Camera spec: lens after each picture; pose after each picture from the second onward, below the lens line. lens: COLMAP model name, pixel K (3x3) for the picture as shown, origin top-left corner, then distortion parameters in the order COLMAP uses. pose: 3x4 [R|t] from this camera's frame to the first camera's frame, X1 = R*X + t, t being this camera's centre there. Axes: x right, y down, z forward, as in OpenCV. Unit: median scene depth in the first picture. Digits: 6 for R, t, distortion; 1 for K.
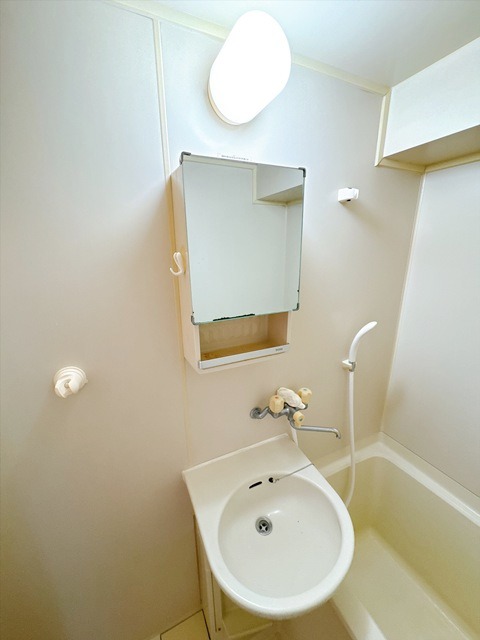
lens RADIAL K [[255.4, 0, 240.0], [0, 255.4, 320.0], [0, 0, 1]] dist [-0.006282, 0.000868]
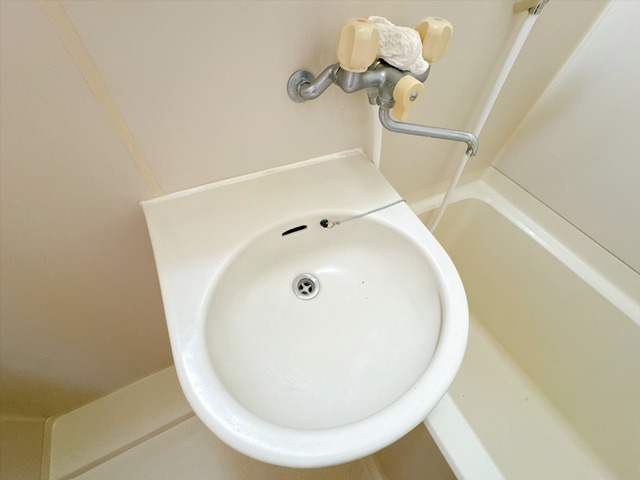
lens RADIAL K [[255.4, 0, 320.0], [0, 255.4, 240.0], [0, 0, 1]] dist [-0.006282, 0.000868]
pose [[0.995935, 0.025229, 0.086468, 0.066376], [-0.072429, 0.794995, 0.602277, 0.329070], [-0.053547, -0.606092, 0.793590, 0.546230]]
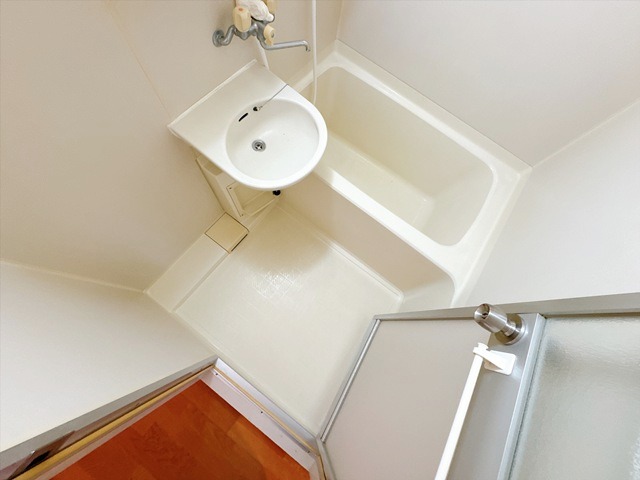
lens RADIAL K [[255.4, 0, 320.0], [0, 255.4, 240.0], [0, 0, 1]] dist [-0.006282, 0.000868]
pose [[0.873371, -0.412011, 0.259749, -0.145191], [-0.000787, 0.532110, 0.846675, 0.009371], [-0.487054, -0.739666, 0.464405, -0.042834]]
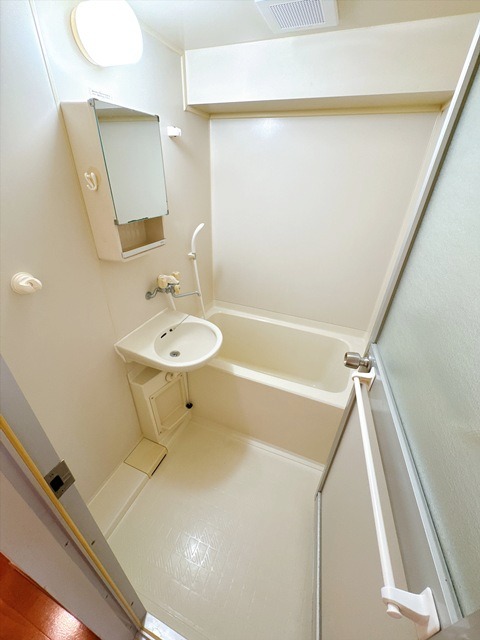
lens RADIAL K [[255.4, 0, 240.0], [0, 255.4, 320.0], [0, 0, 1]] dist [-0.006282, 0.000868]
pose [[0.732130, -0.315833, 0.603519, -0.510535], [0.148784, 0.938764, 0.310783, 0.125509], [-0.664717, -0.137739, 0.734288, -0.470512]]
